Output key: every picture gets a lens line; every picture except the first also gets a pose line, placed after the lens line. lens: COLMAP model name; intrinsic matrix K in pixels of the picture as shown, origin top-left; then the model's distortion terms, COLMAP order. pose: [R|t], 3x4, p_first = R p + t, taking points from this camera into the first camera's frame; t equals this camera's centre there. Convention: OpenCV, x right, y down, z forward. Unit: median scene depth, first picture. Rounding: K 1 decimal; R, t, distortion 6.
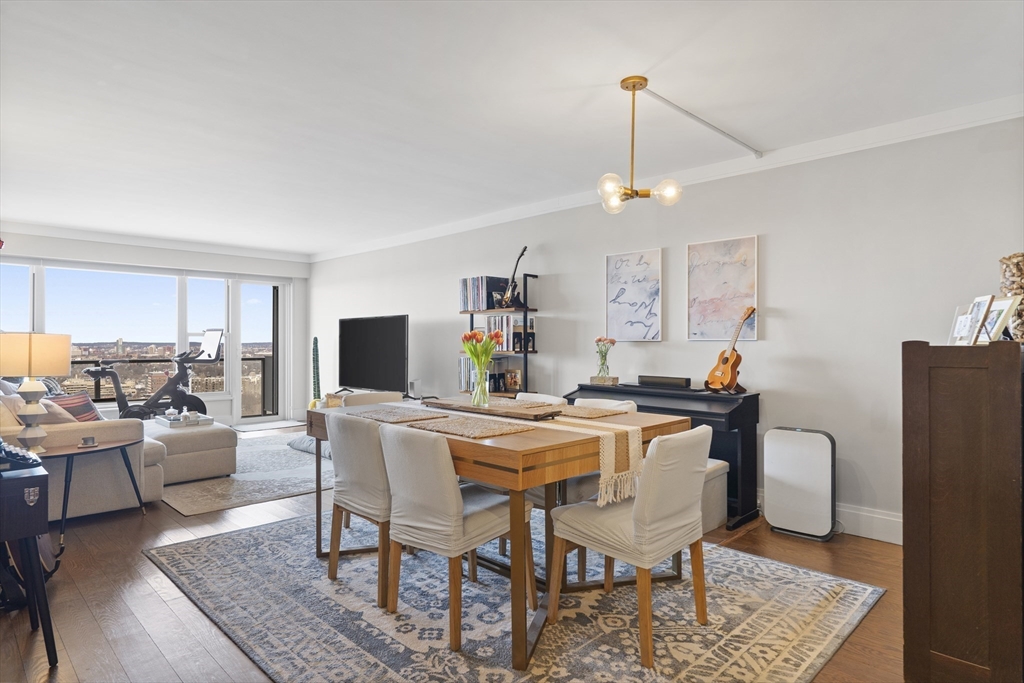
lens RADIAL K [[579.6, 0, 512.0], [0, 579.6, 341.5], [0, 0, 1]] dist [-0.000005, -0.000127]
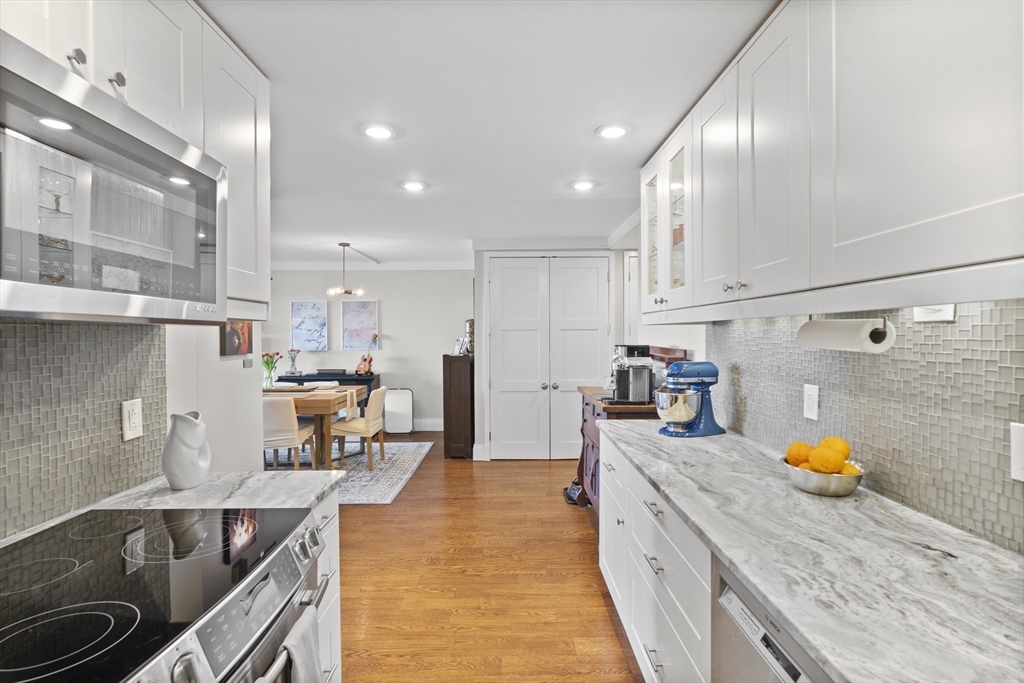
lens RADIAL K [[512.4, 0, 512.0], [0, 512.4, 341.5], [0, 0, 1]] dist [0.000324, 0.000066]
pose [[0.705931, -0.016021, 0.708100, -0.565789], [0.006084, 0.999844, 0.016556, -0.061370], [-0.708255, -0.007379, 0.705918, -0.680957]]
